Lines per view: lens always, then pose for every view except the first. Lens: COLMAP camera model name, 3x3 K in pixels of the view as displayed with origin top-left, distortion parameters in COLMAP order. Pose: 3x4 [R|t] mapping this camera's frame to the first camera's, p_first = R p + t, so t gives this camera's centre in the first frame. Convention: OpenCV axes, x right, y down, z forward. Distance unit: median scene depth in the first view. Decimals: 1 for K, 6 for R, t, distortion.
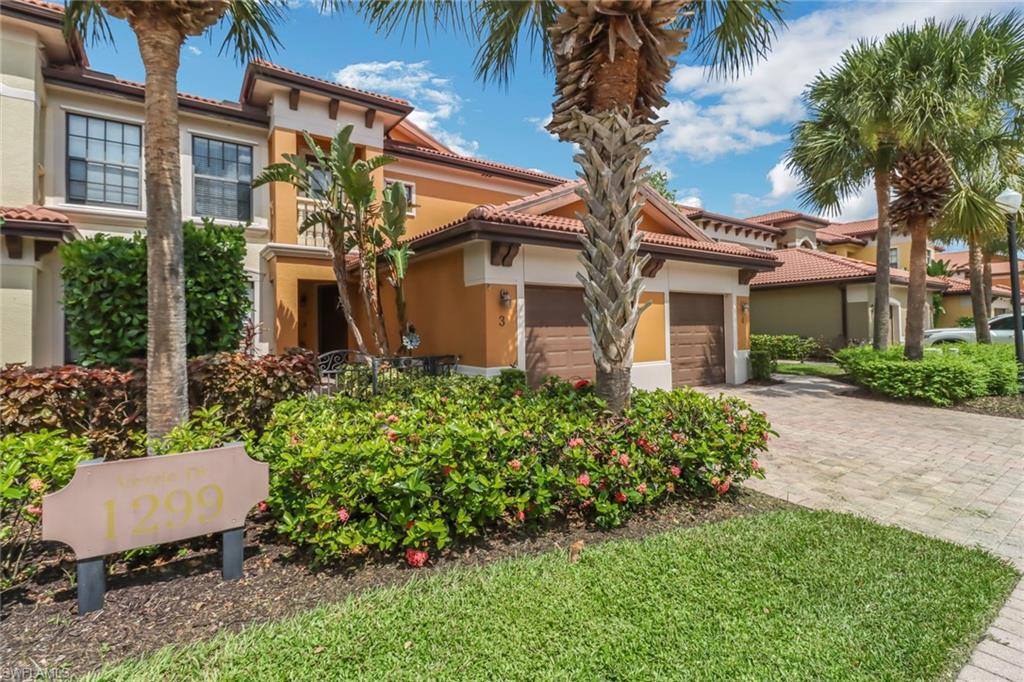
lens RADIAL K [[475.5, 0, 514.6], [0, 475.5, 319.1], [0, 0, 1]] dist [0.011944, -0.007320]
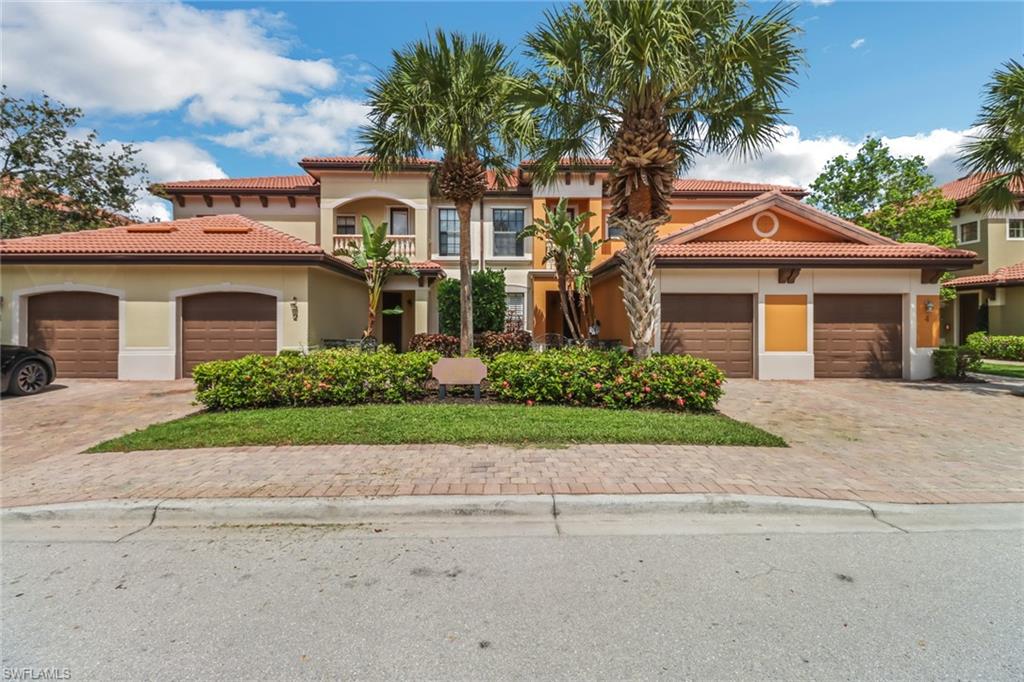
lens RADIAL K [[475.5, 0, 514.6], [0, 475.5, 319.1], [0, 0, 1]] dist [0.011944, -0.007320]
pose [[0.824617, 0.007272, -0.565644, 0.385183], [-0.002337, 0.999953, 0.009449, -0.004906], [0.565686, -0.006470, 0.824595, -0.398482]]
